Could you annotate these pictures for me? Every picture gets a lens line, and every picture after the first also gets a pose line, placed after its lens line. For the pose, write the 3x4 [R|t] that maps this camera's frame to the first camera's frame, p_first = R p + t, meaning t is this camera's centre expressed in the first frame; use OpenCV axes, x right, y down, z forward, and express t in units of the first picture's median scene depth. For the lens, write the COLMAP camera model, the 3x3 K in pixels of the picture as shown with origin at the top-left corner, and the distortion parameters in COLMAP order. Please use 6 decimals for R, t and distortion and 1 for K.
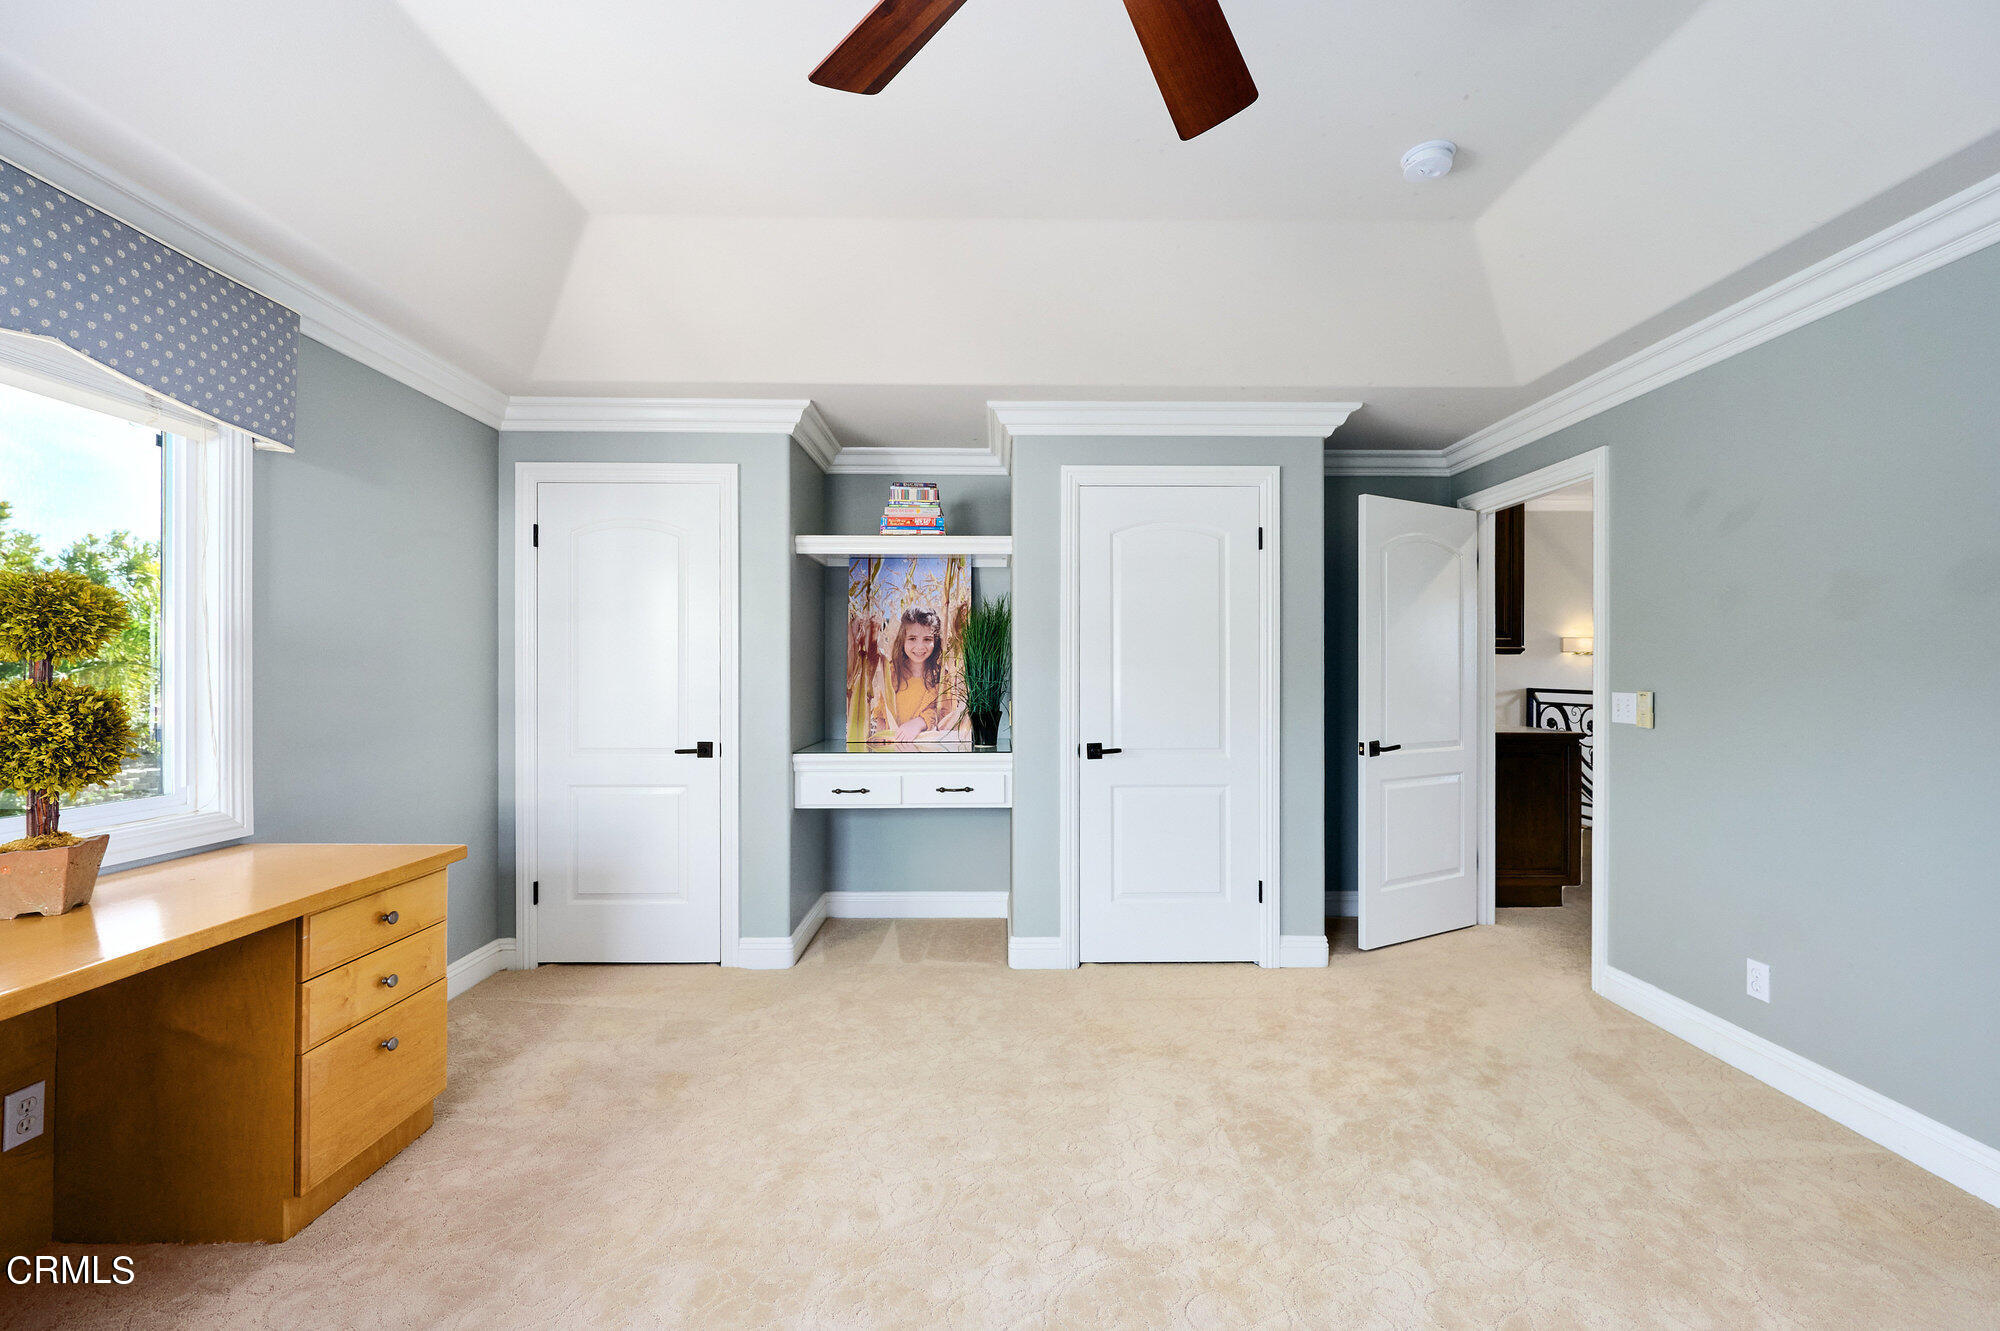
lens RADIAL K [[808.7, 0, 1007.6], [0, 808.7, 667.4], [0, 0, 1]] dist [-0.000618, 0.000628]
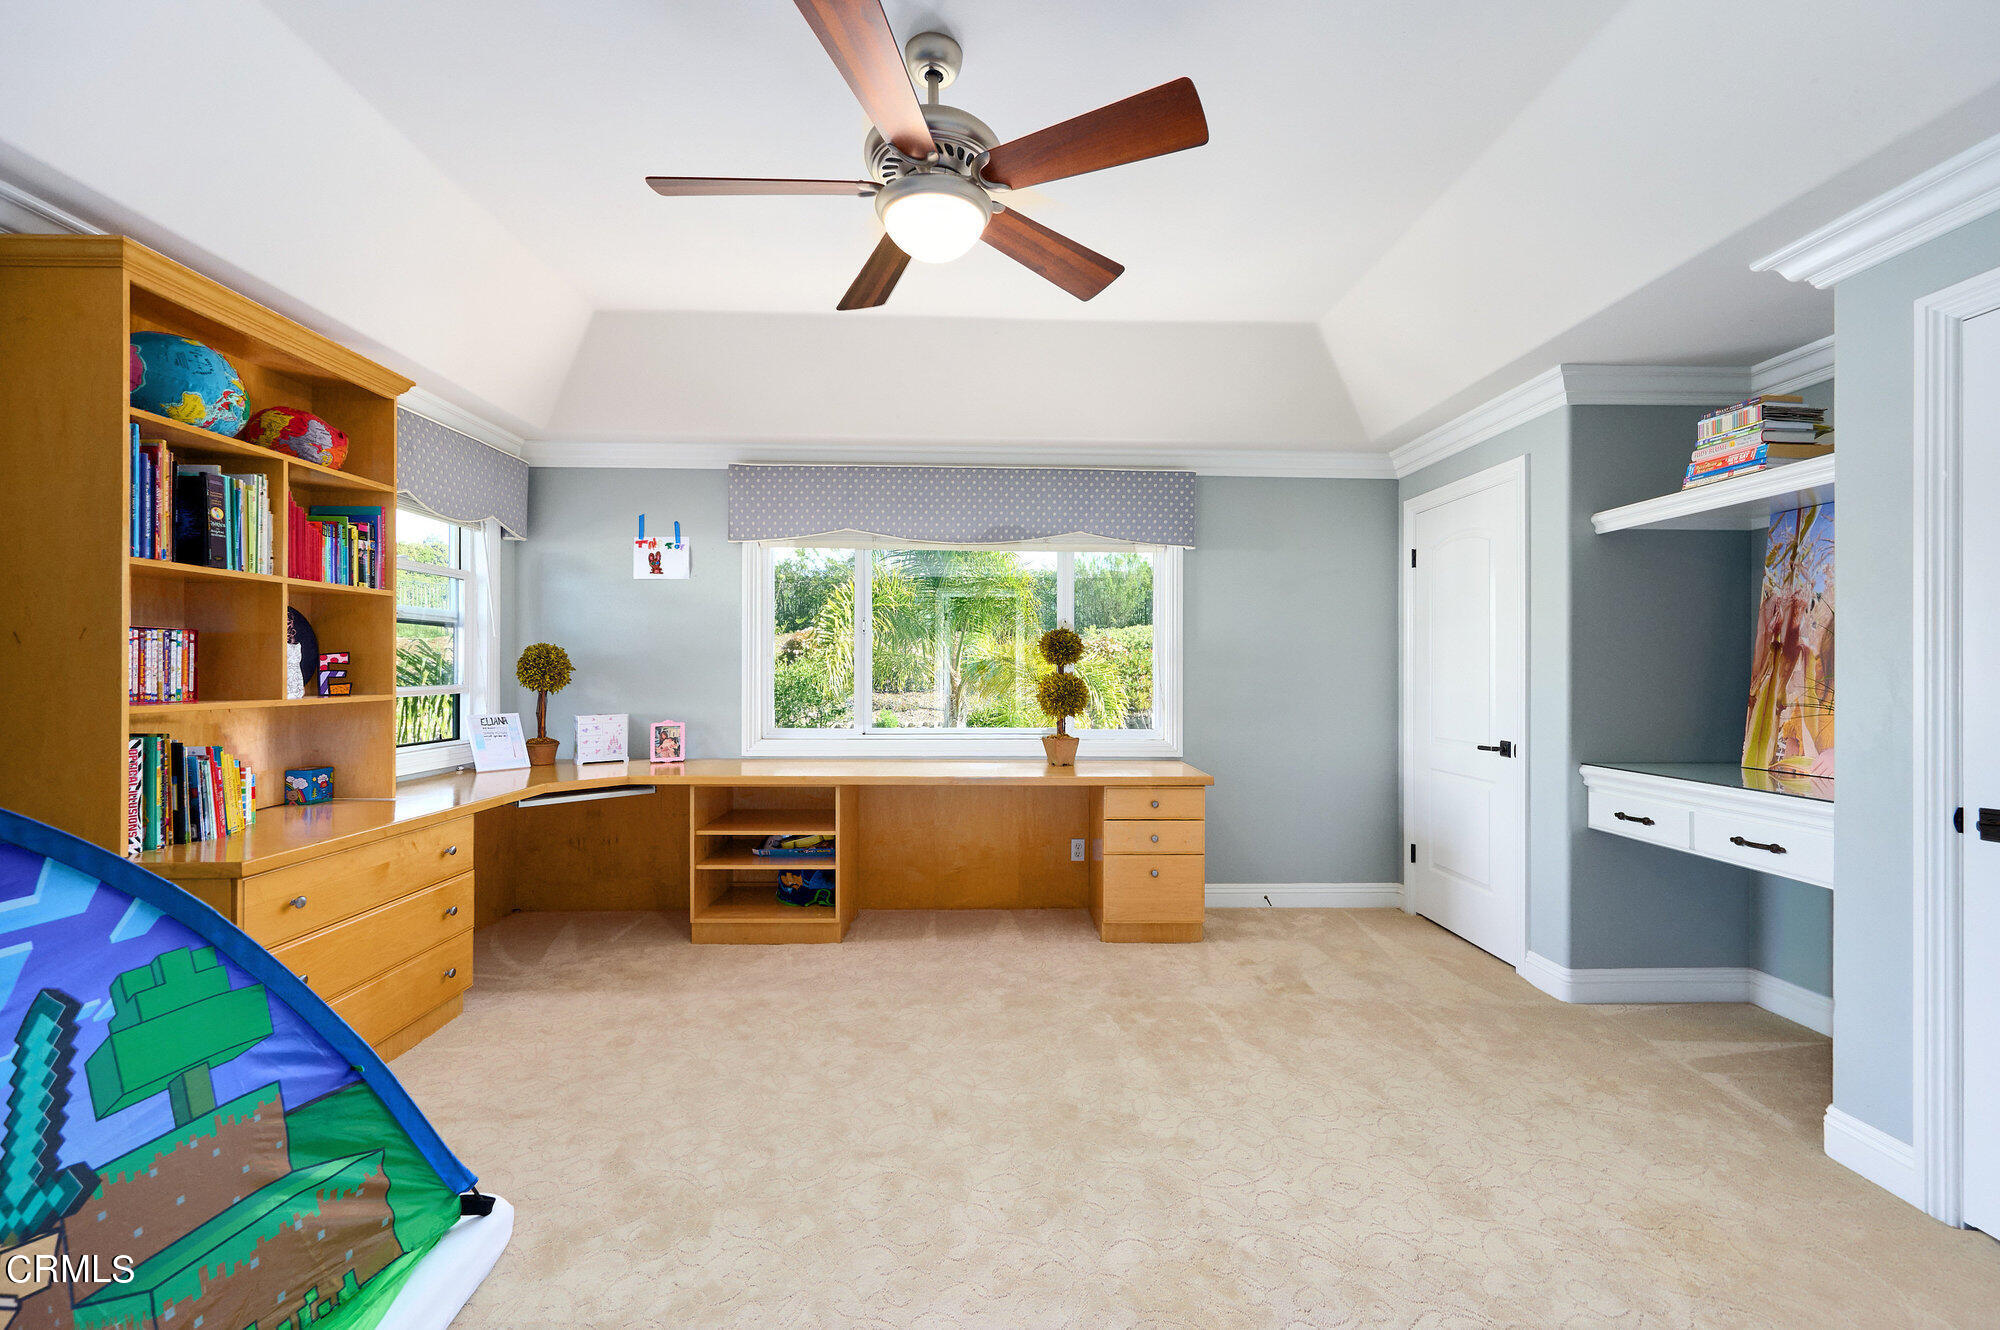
lens RADIAL K [[807.8, 0, 1011.9], [0, 807.8, 665.8], [0, 0, 1]] dist [-0.002607, 0.000611]
pose [[0.022531, -0.005866, -0.999729, 0.603556], [0.000784, 0.999983, -0.005850, 0.004406], [0.999746, -0.000652, 0.022536, 0.365354]]
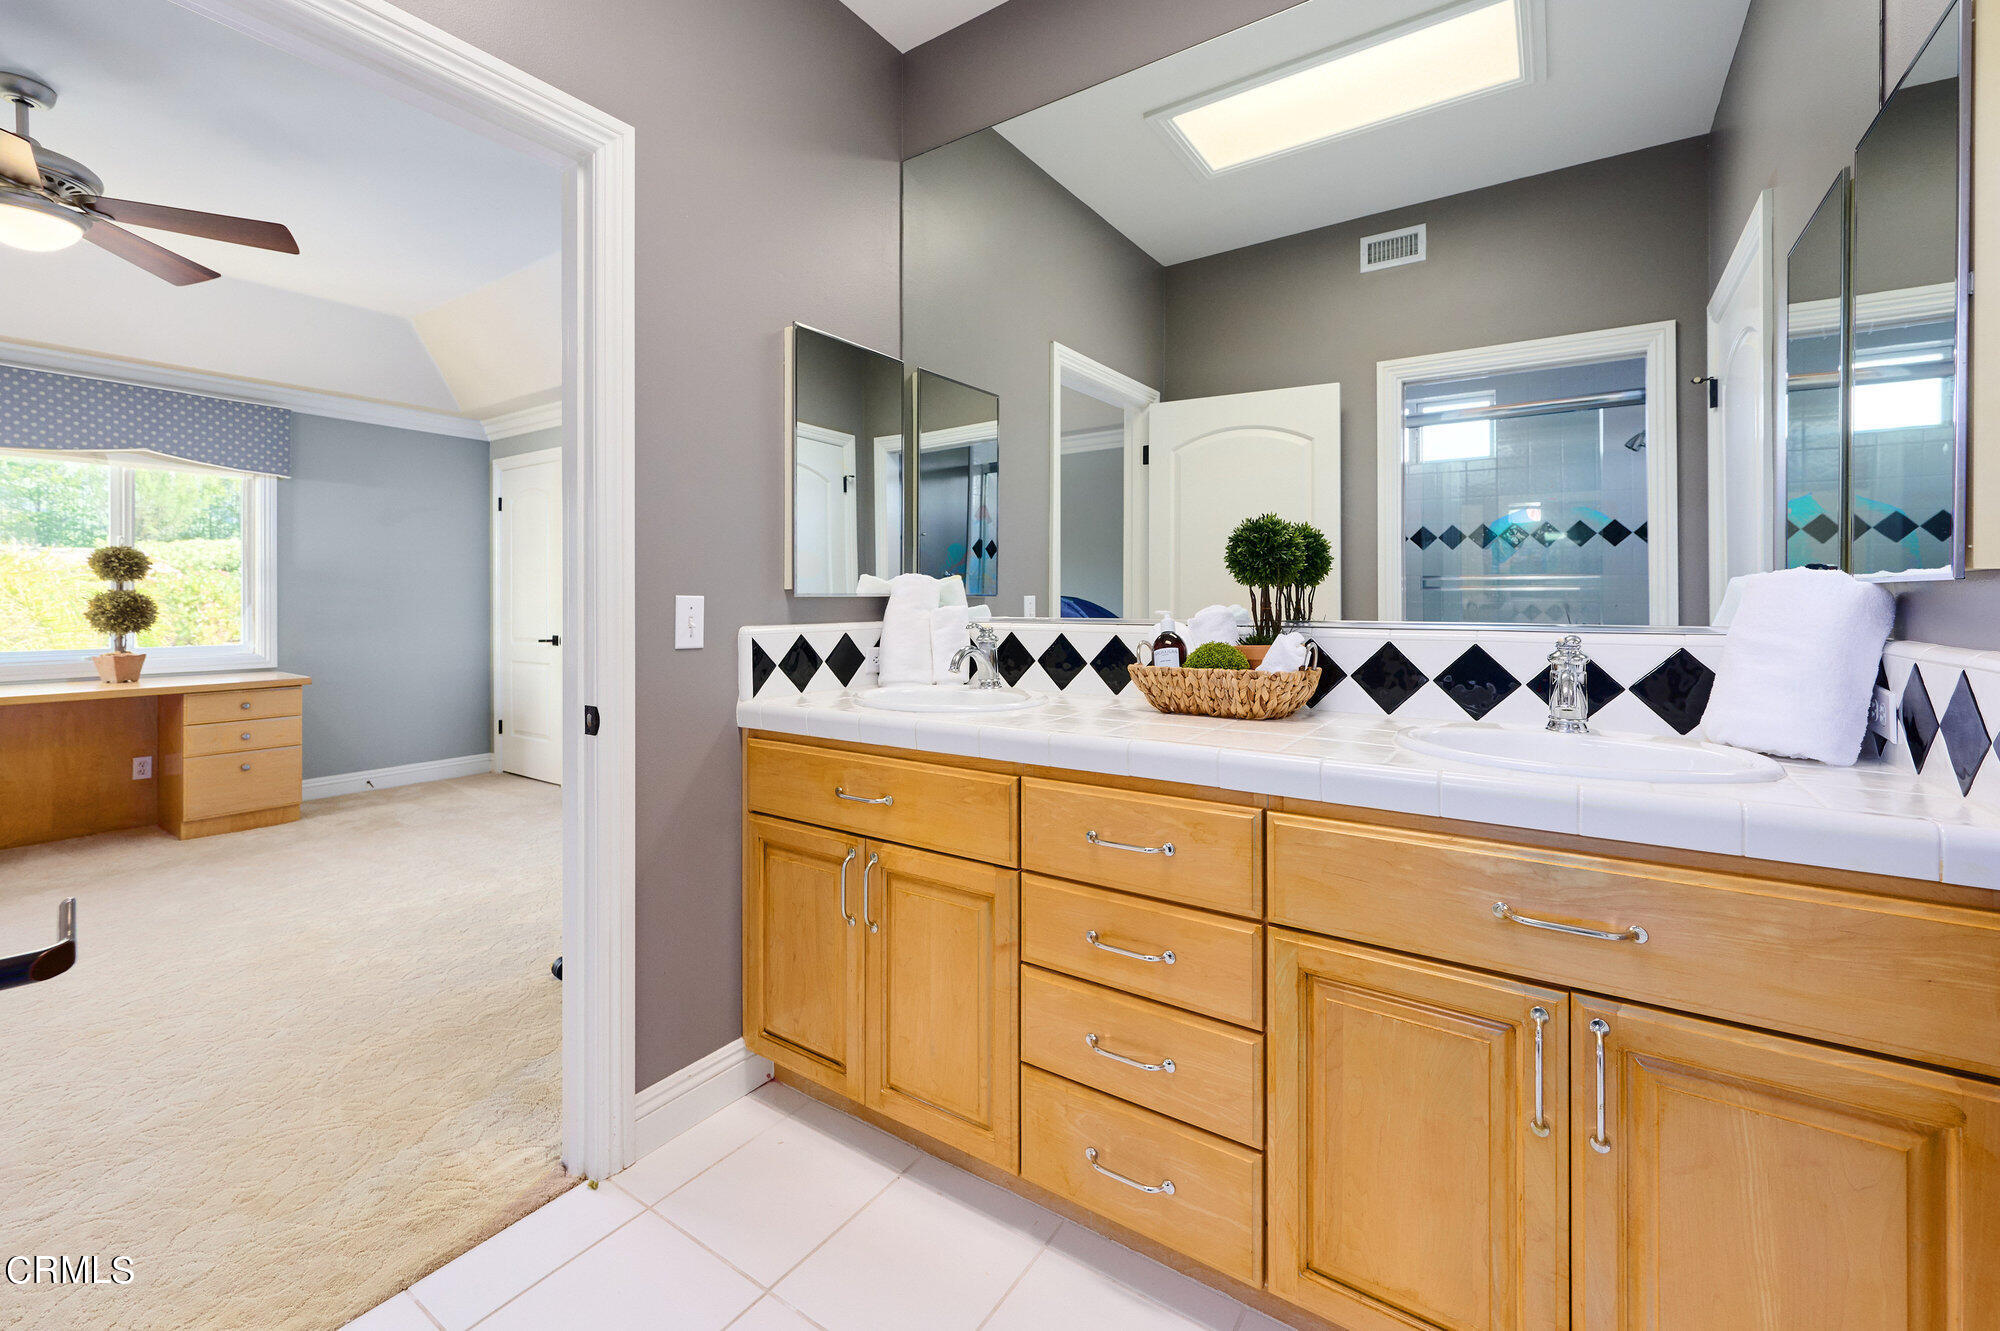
lens RADIAL K [[807.8, 0, 963.7], [0, 807.8, 596.3], [0, 0, 1]] dist [-0.002607, 0.000611]
pose [[0.805970, -0.005270, -0.591933, 1.091701], [0.006485, 0.999979, -0.000072, 0.025295], [0.591920, -0.003781, 0.805988, 0.248812]]
